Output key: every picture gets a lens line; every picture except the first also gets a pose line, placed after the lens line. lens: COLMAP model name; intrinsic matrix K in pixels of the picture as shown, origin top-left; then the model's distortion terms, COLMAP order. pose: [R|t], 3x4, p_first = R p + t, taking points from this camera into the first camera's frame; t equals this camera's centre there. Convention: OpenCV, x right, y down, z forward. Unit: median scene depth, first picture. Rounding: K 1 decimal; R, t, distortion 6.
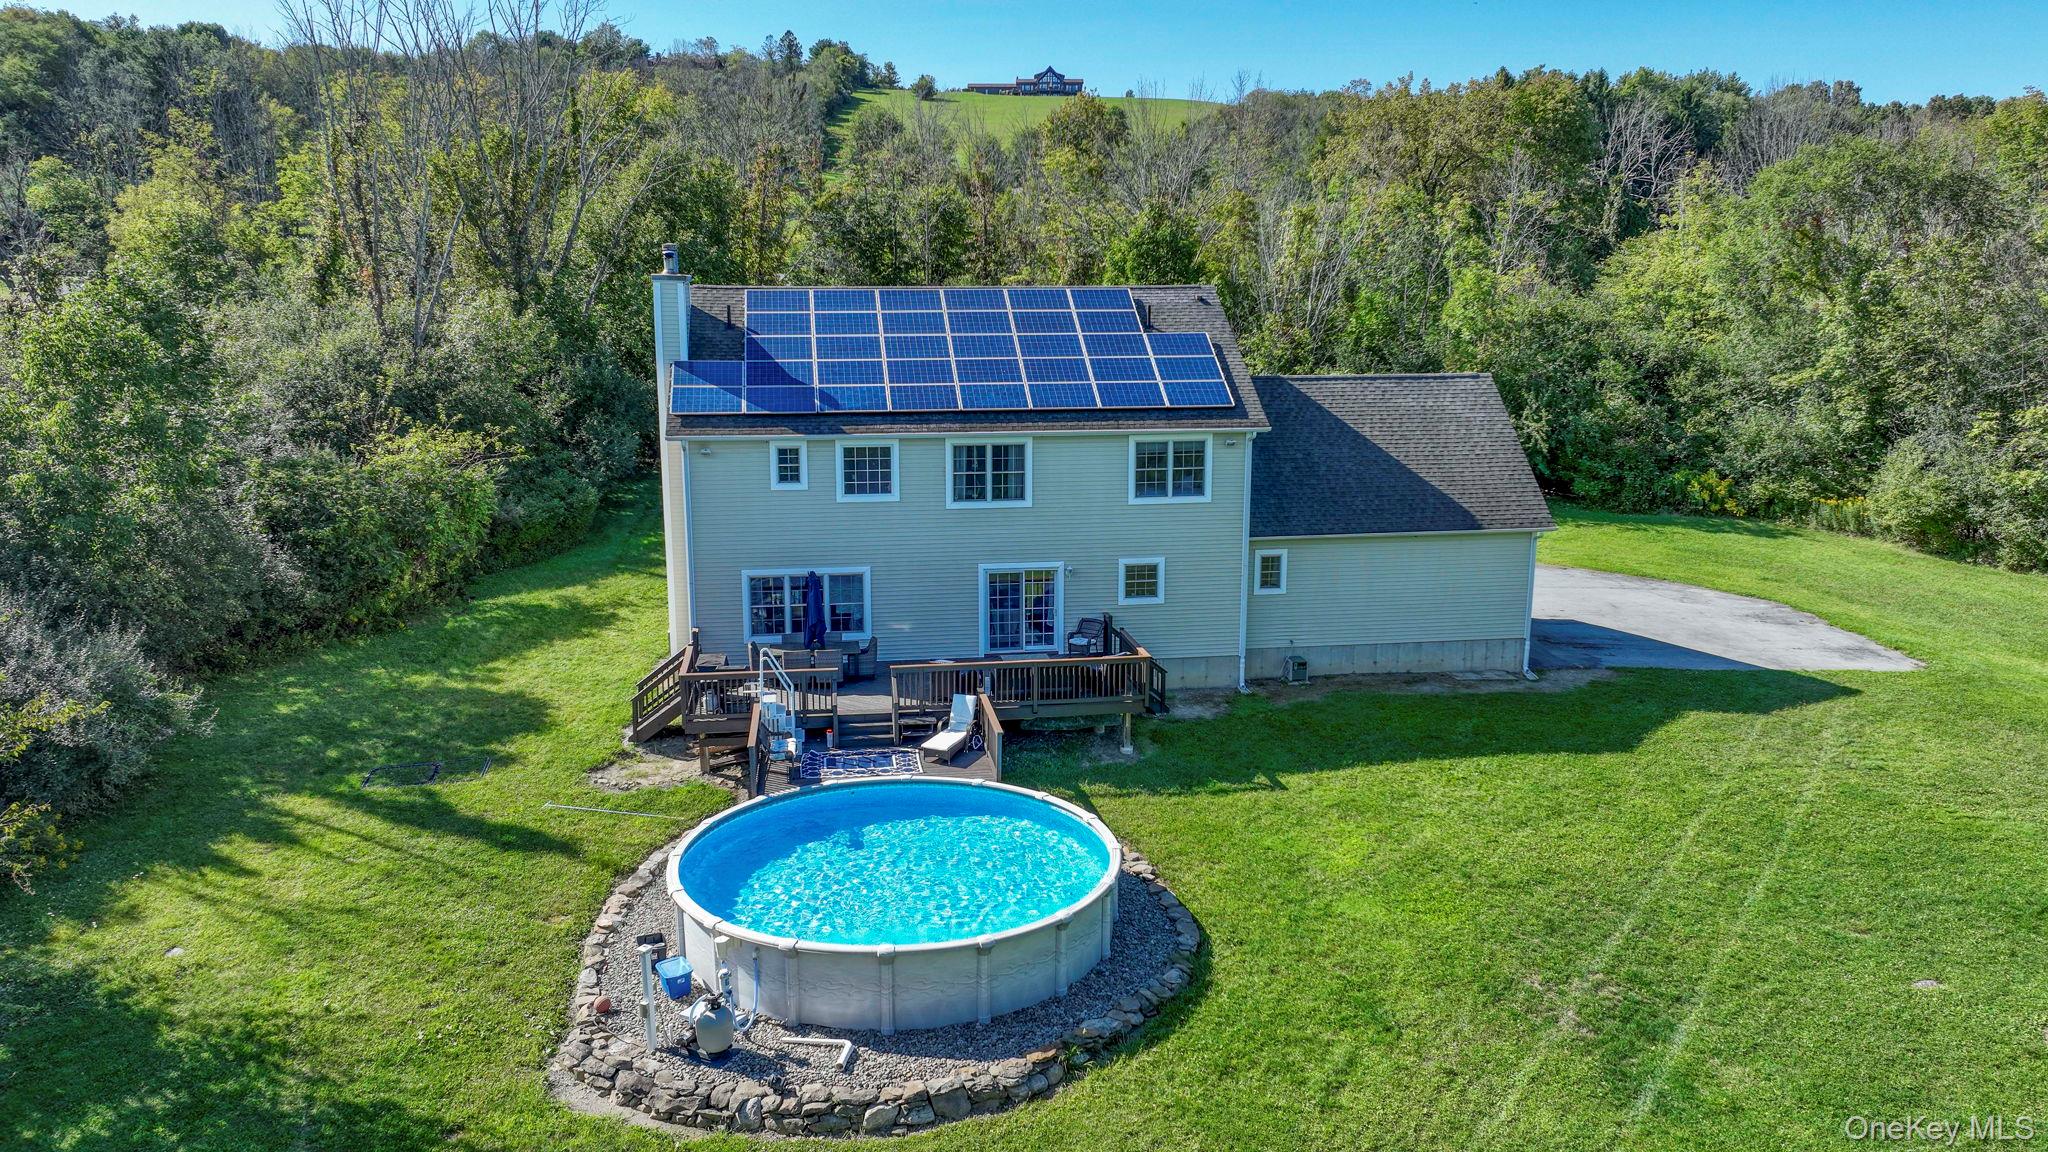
lens RADIAL K [[1429.7, 0, 1030.1], [0, 1429.7, 577.7], [0, 0, 1]] dist [0.005948, -0.007678]
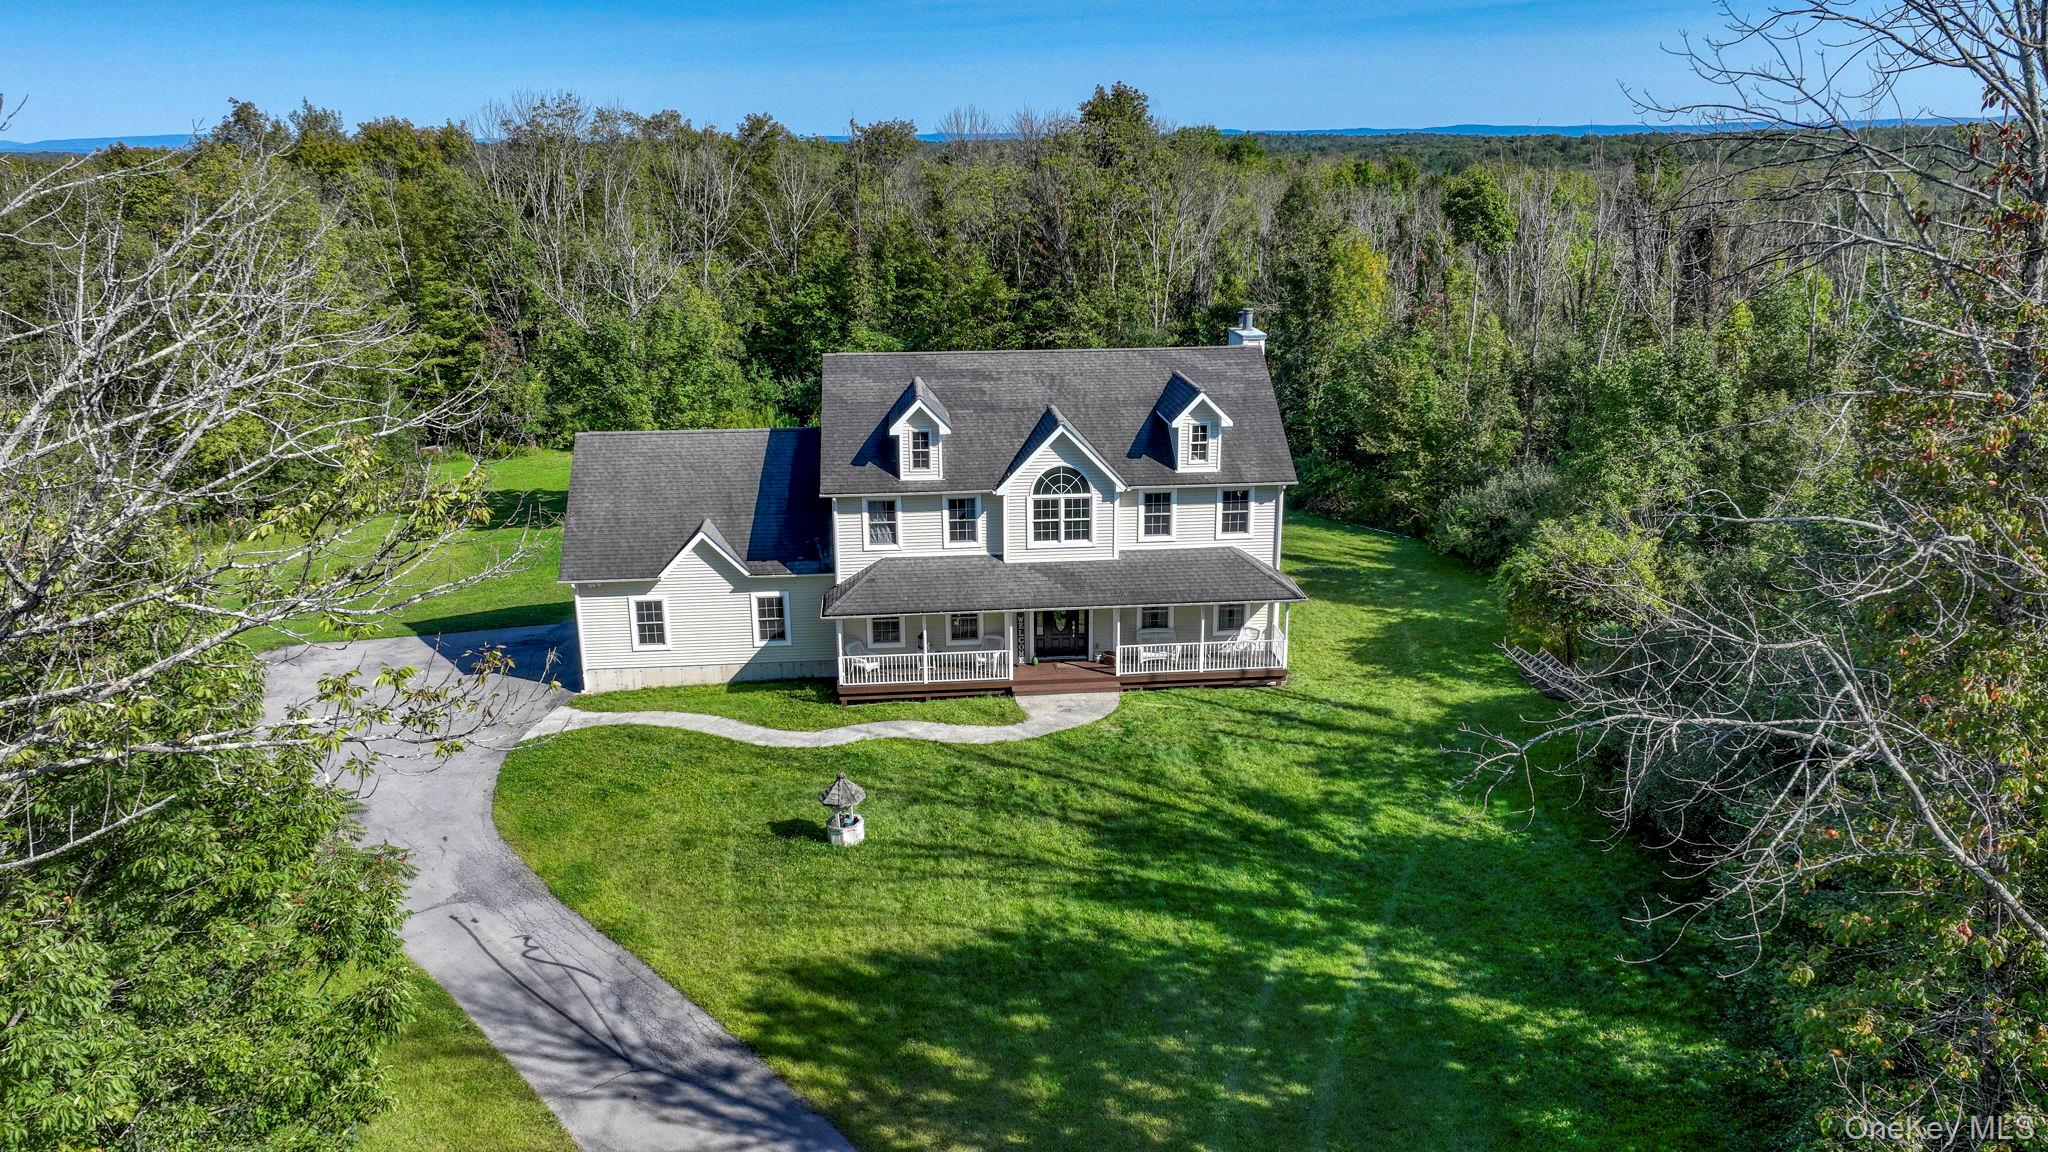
lens RADIAL K [[1429.7, 0, 1022.1], [0, 1429.7, 572.4], [0, 0, 1]] dist [0.005948, -0.007678]
pose [[-0.997094, -0.014406, 0.074805, -0.152677], [0.022721, 0.881023, 0.472528, -0.730148], [-0.072712, 0.472855, -0.878135, 2.567198]]
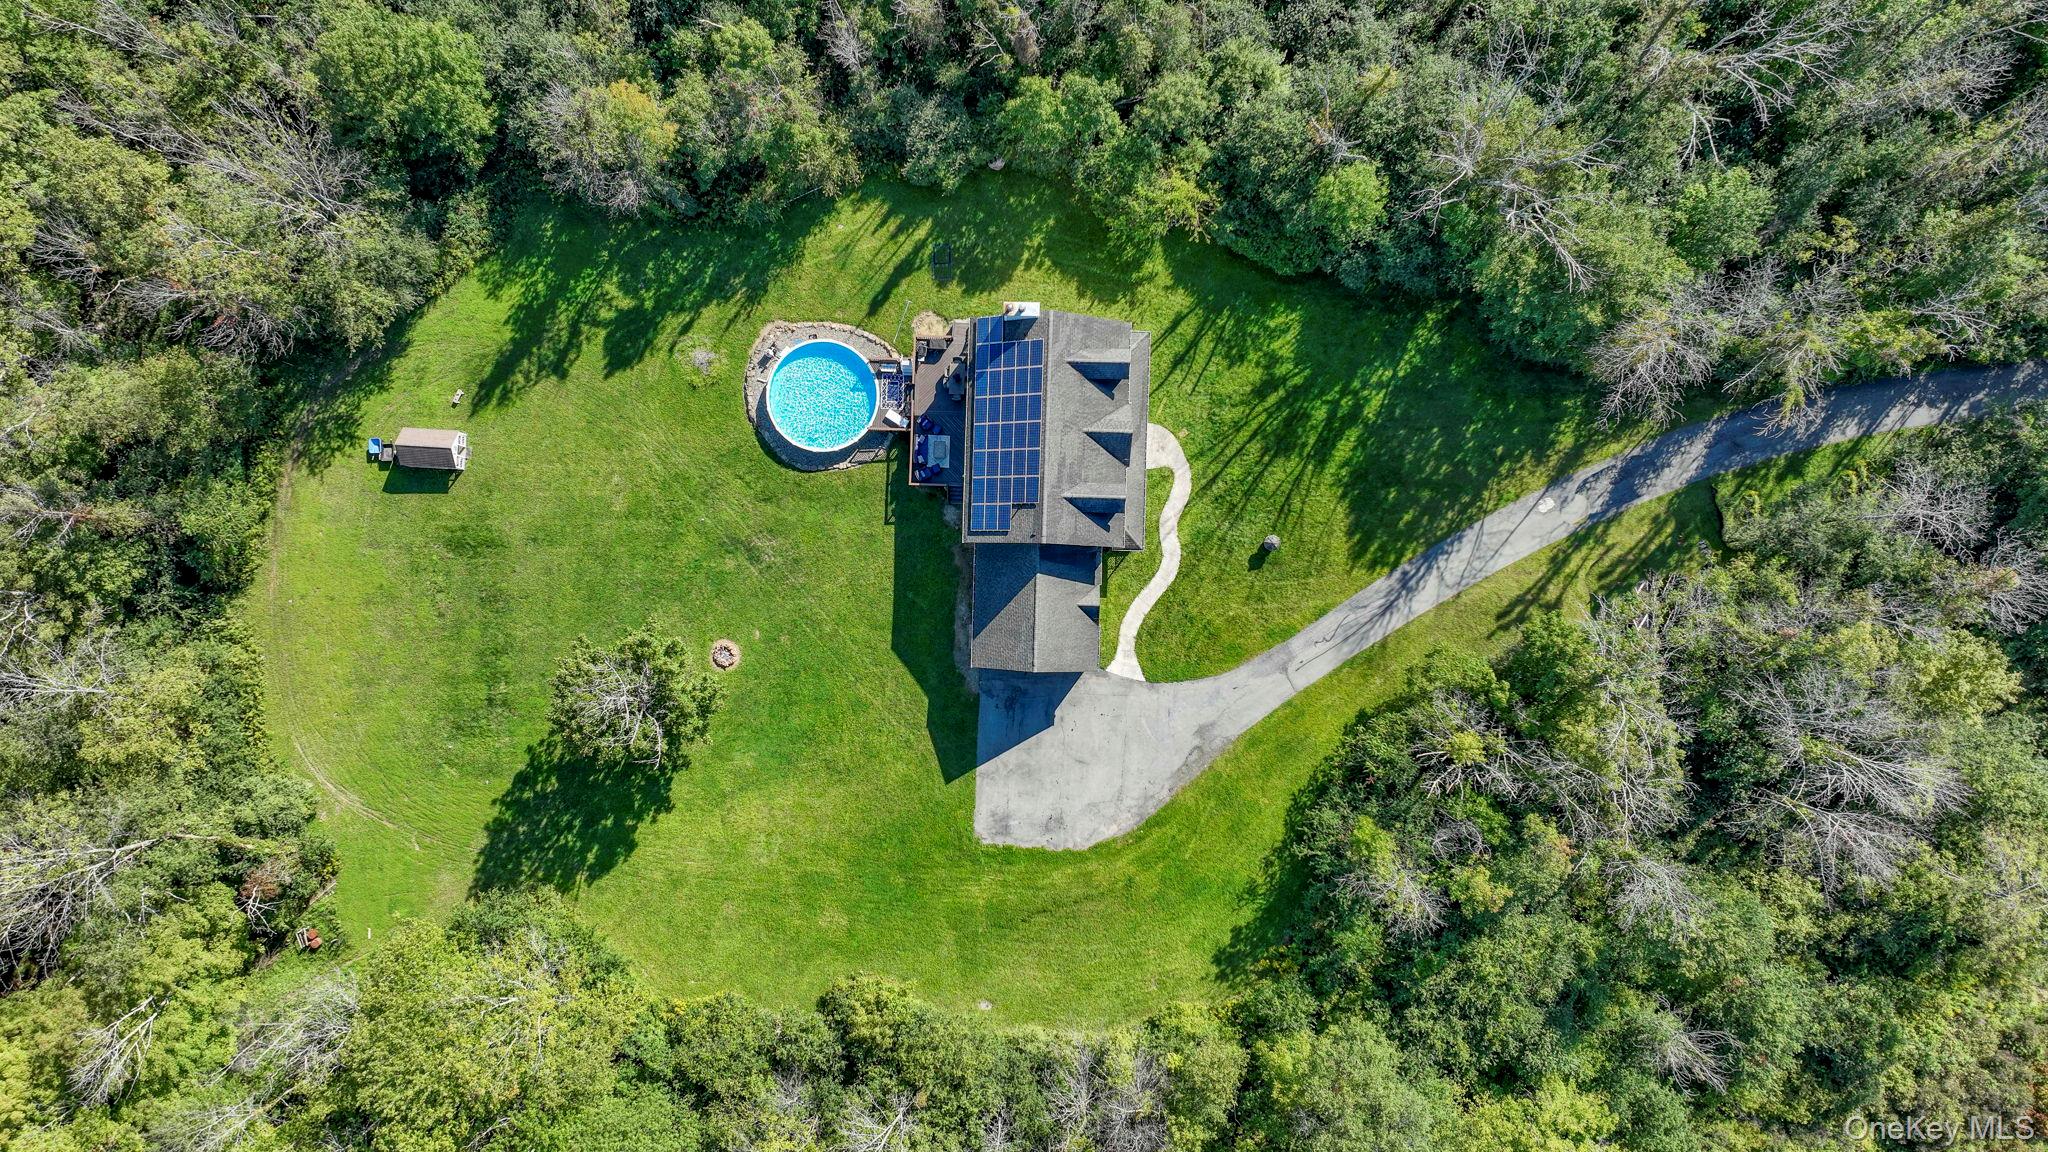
lens RADIAL K [[1429.7, 0, 1021.6], [0, 1429.7, 571.0], [0, 0, 1]] dist [0.005948, -0.007678]
pose [[-0.192557, 0.981152, -0.016216, 0.261480], [-0.185267, -0.020122, 0.982482, -2.925069], [0.963638, 0.192188, 0.185650, 0.683678]]
